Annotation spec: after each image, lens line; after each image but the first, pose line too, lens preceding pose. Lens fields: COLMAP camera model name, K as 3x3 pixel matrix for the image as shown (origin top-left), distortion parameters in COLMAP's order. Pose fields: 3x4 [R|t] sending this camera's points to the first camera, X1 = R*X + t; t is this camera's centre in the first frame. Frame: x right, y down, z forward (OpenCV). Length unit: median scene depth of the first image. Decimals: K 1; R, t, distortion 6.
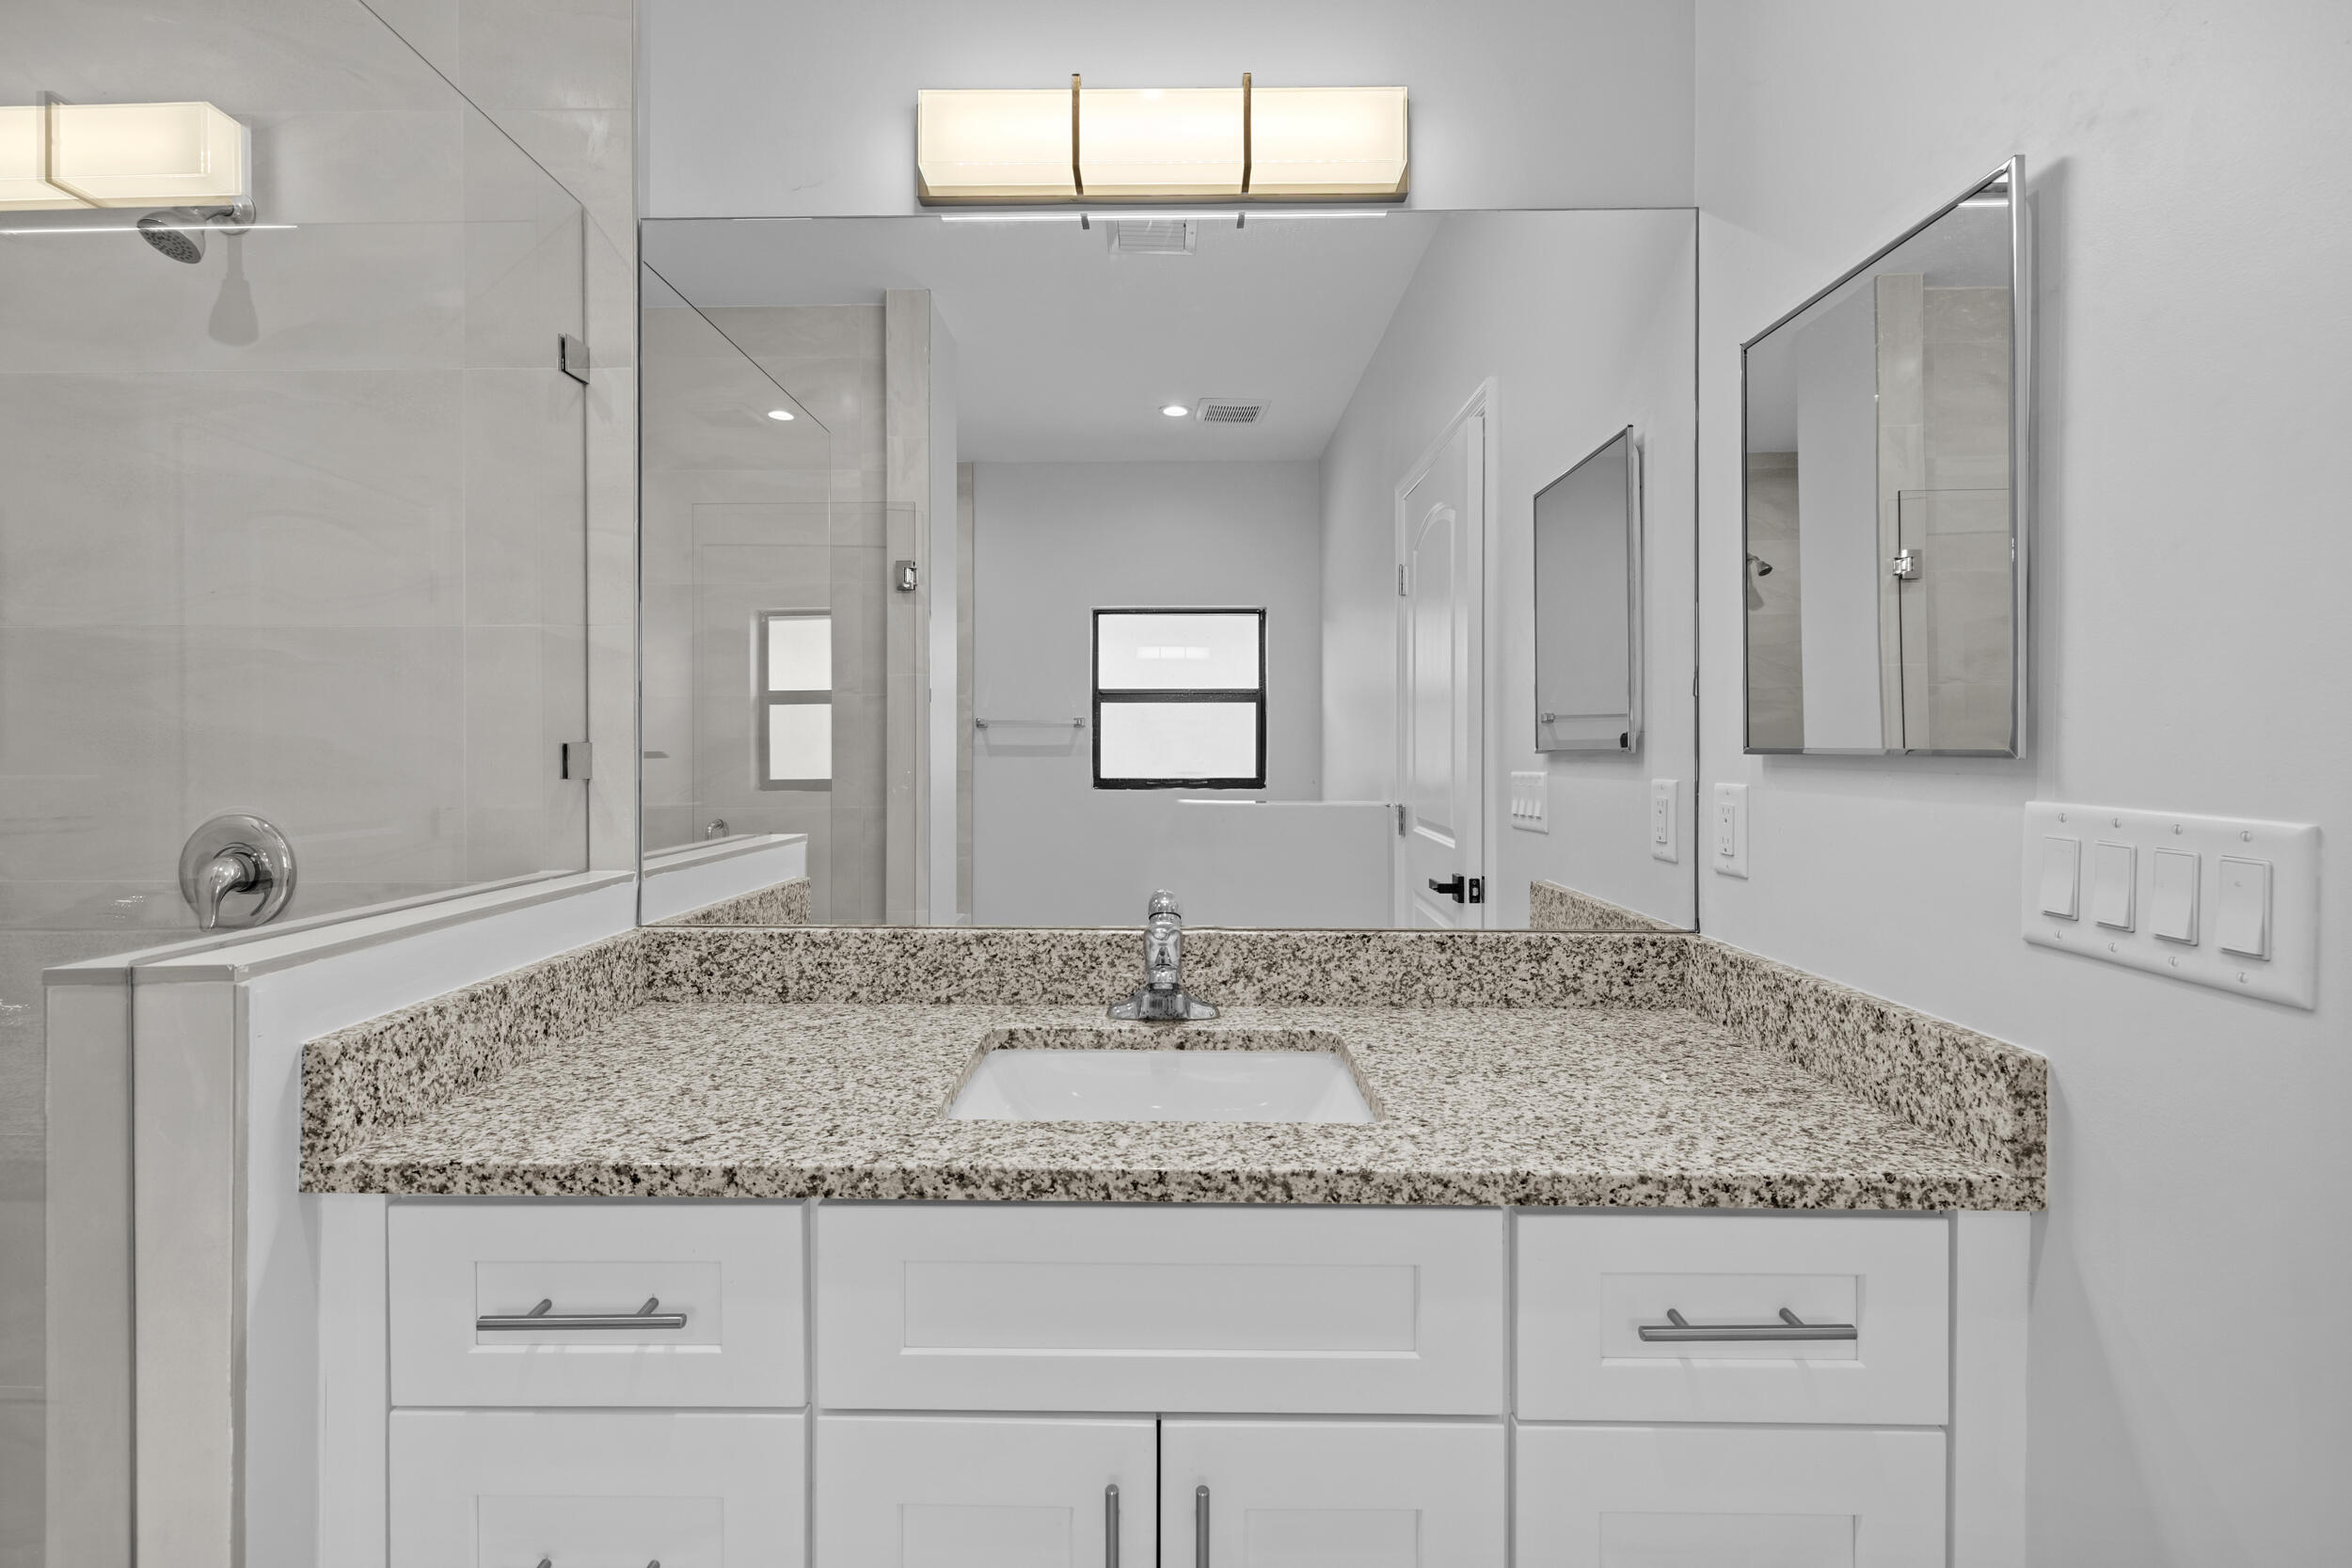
lens RADIAL K [[1009.5, 0, 1166.0], [0, 1009.5, 751.0], [0, 0, 1]] dist [-0.000665, 0.000696]
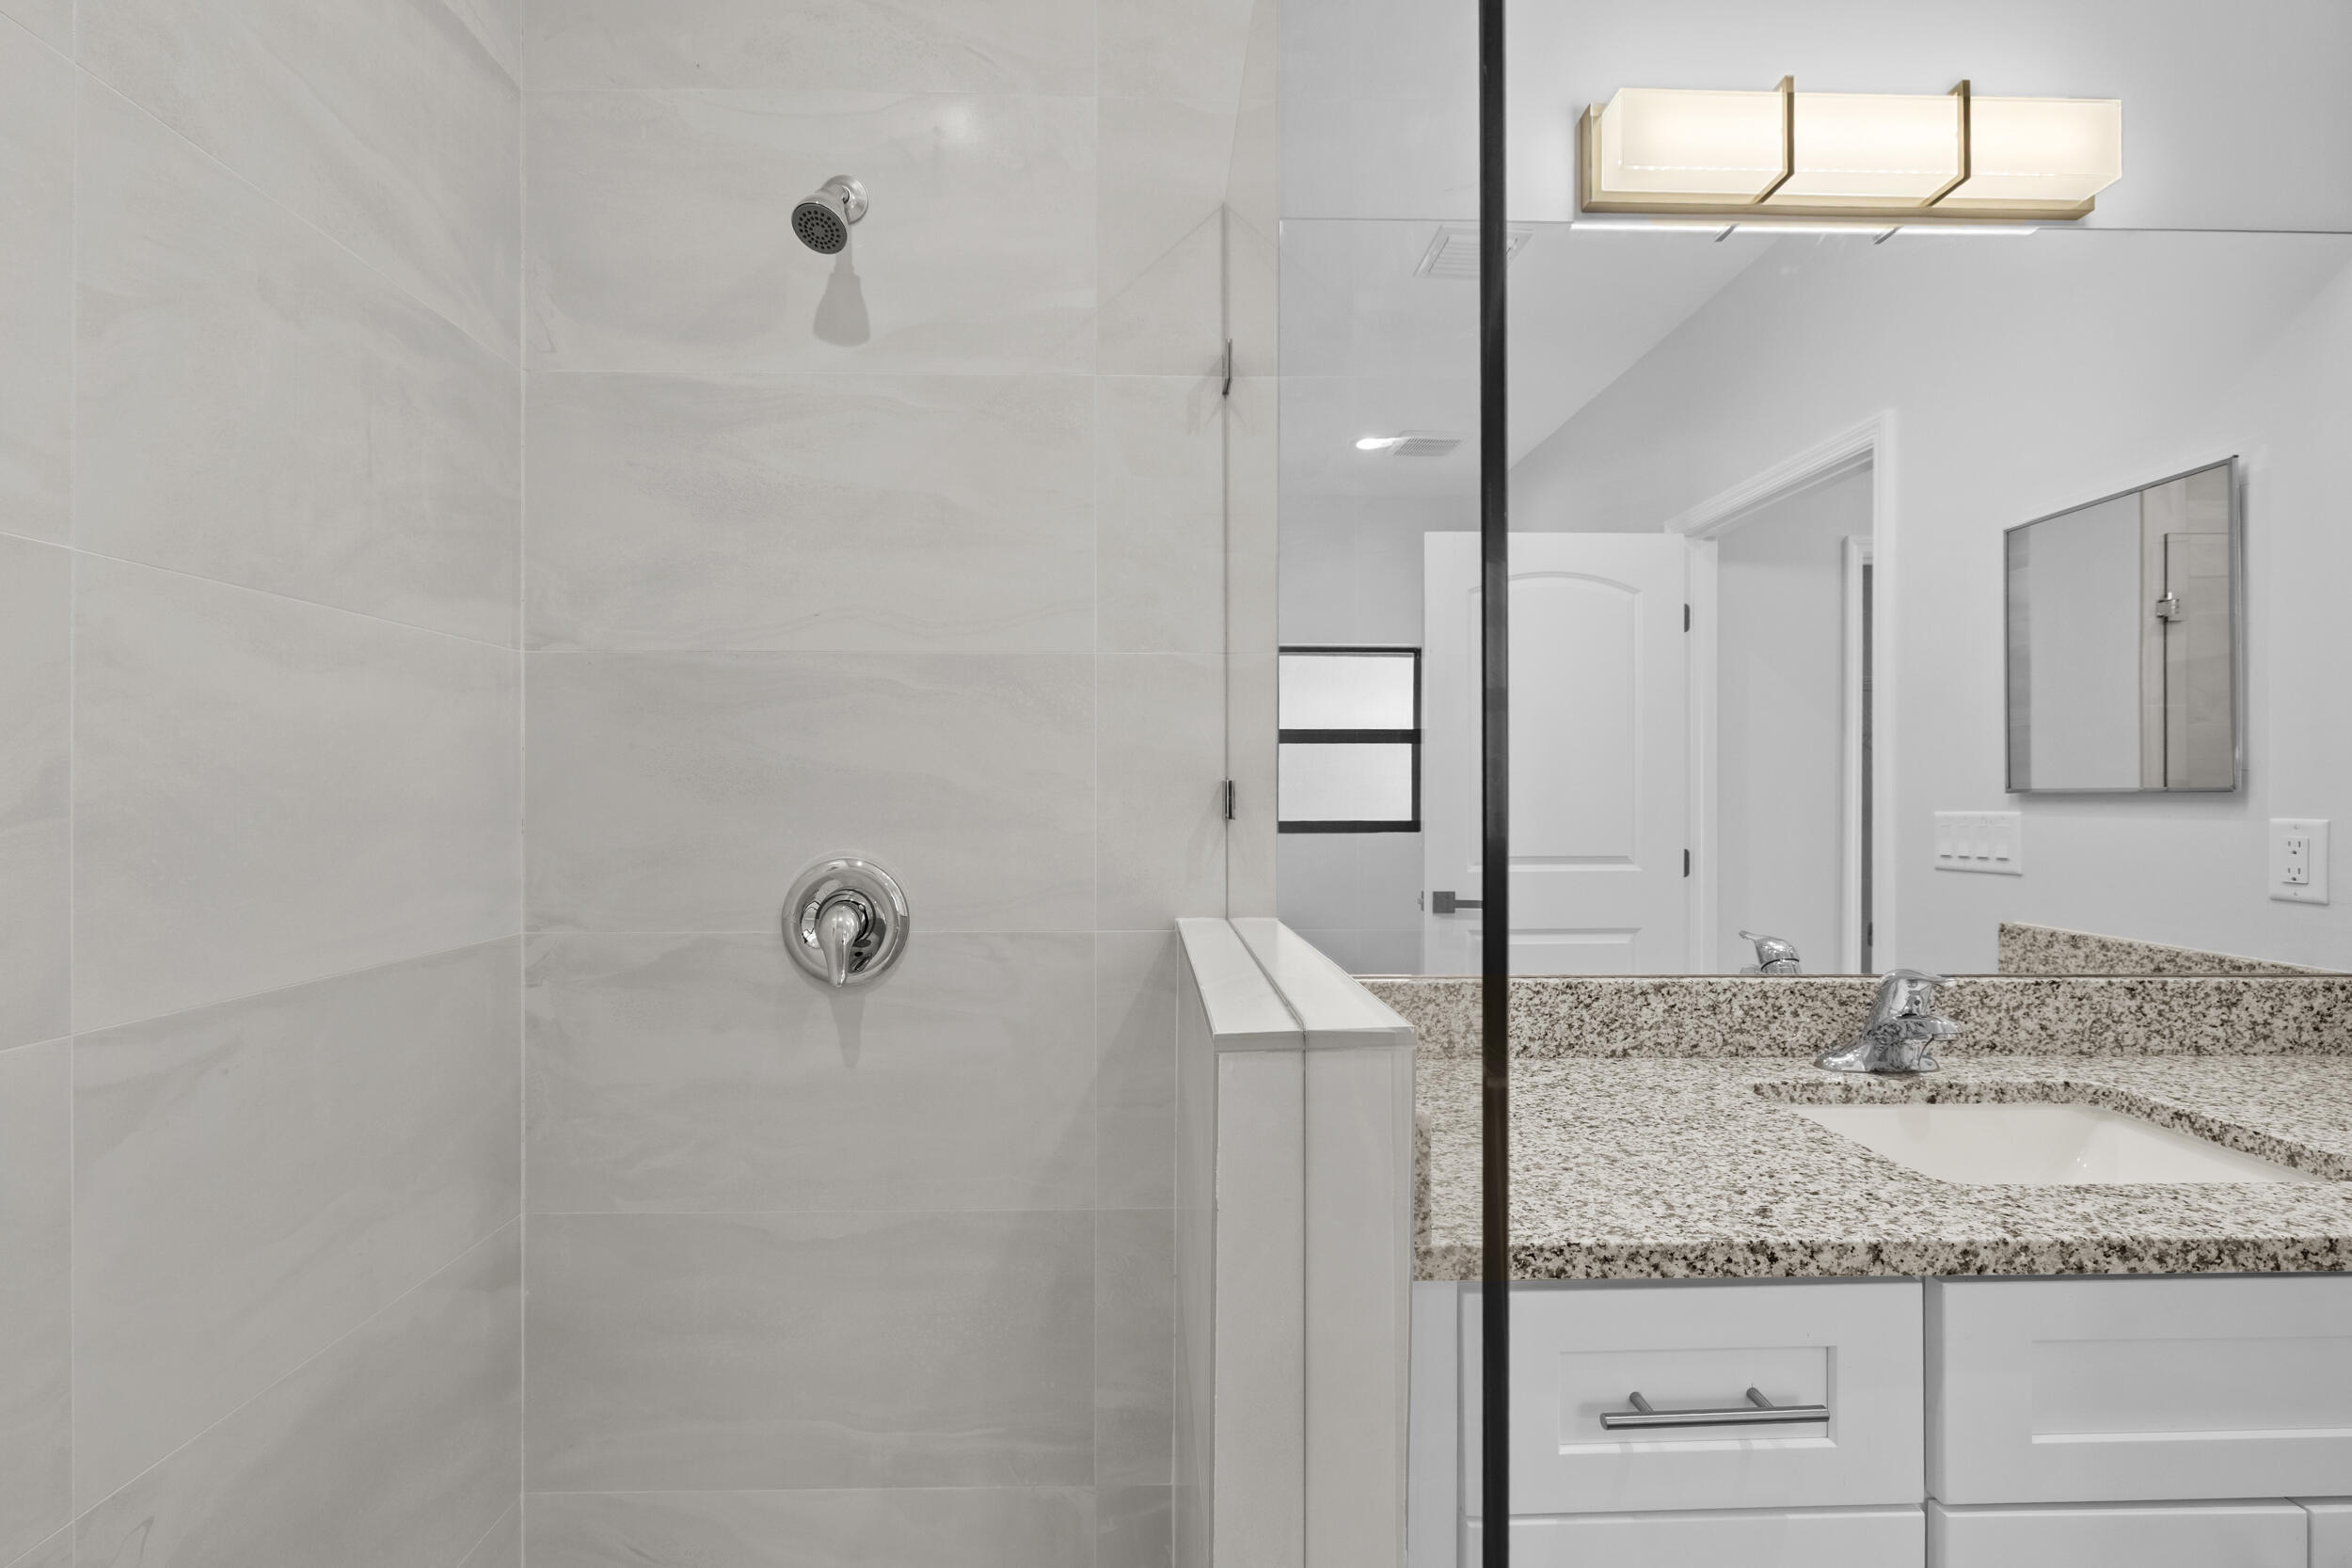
lens RADIAL K [[1019.1, 0, 1175.6], [0, 1019.1, 793.9], [0, 0, 1]] dist [0.001279, -0.000242]
pose [[0.998996, 0.000419, 0.044789, -0.741242], [-0.000415, 1.000000, -0.000097, 0.004680], [-0.044789, 0.000078, 0.998996, 0.072440]]
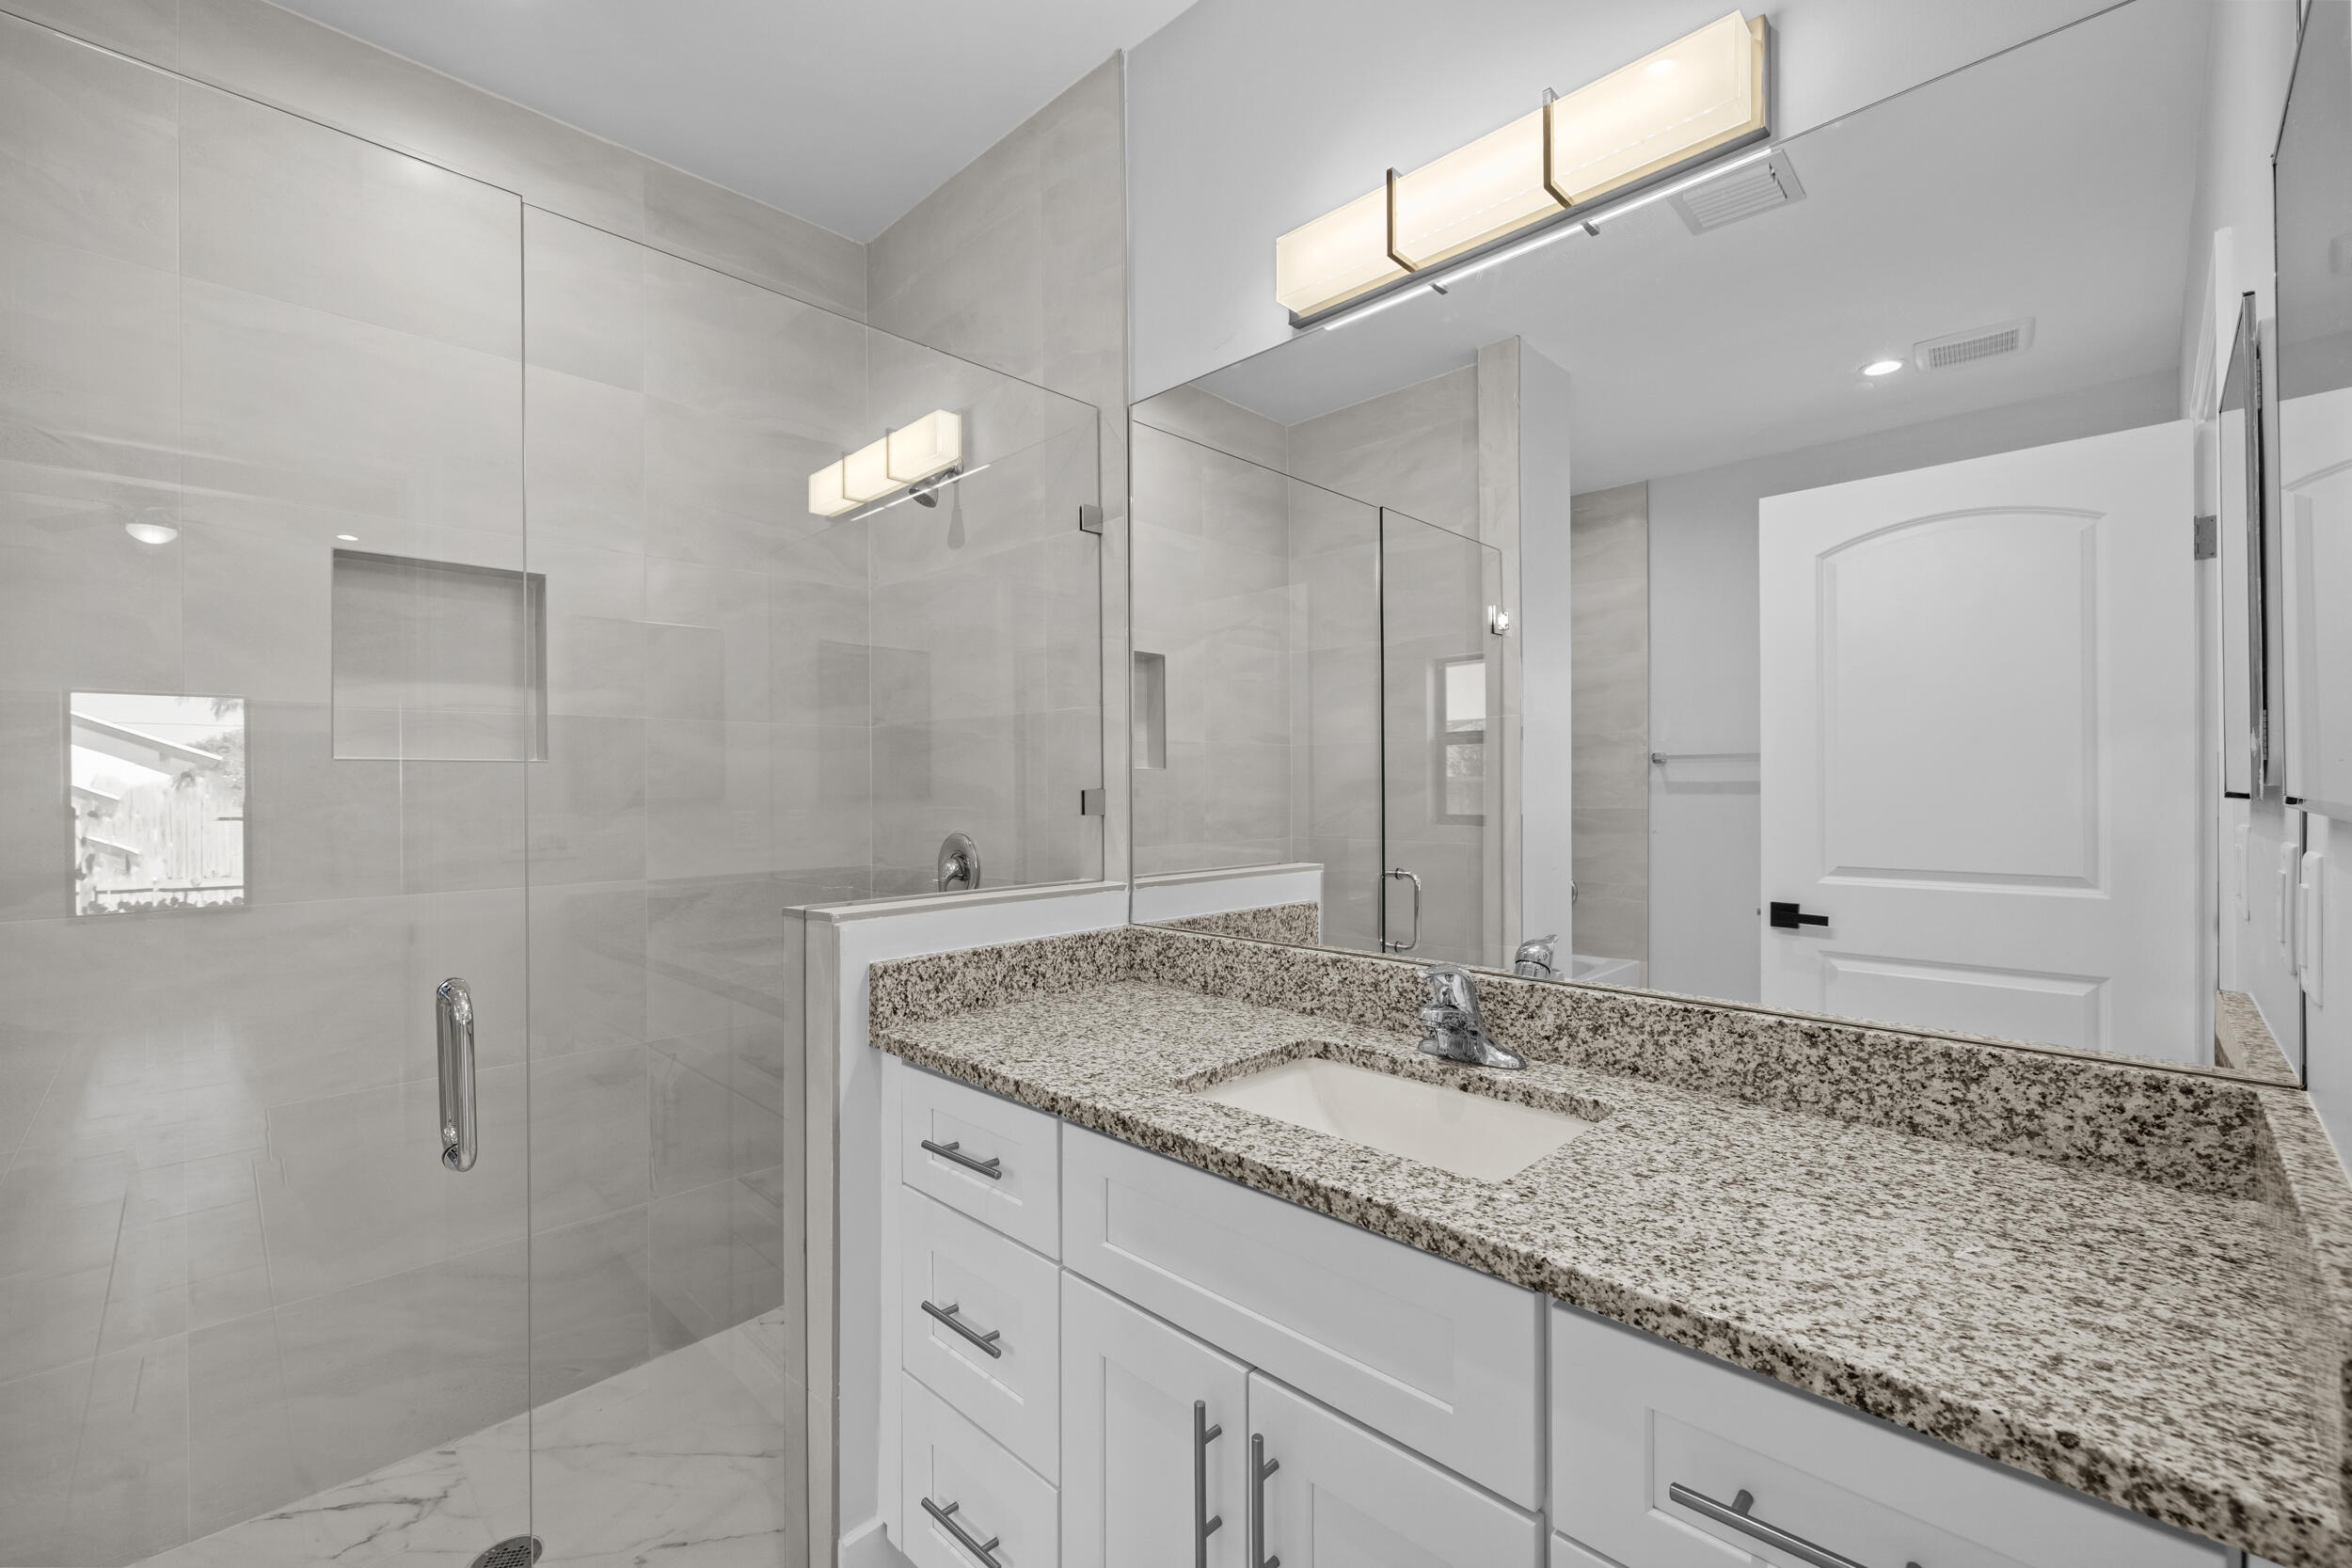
lens RADIAL K [[996.5, 0, 1147.3], [0, 996.5, 789.5], [0, 0, 1]] dist [0.002657, -0.000483]
pose [[0.713094, -0.001996, -0.701066, 0.493188], [0.004433, 0.999989, 0.001661, -0.011533], [0.701054, -0.004293, 0.713095, 0.060179]]
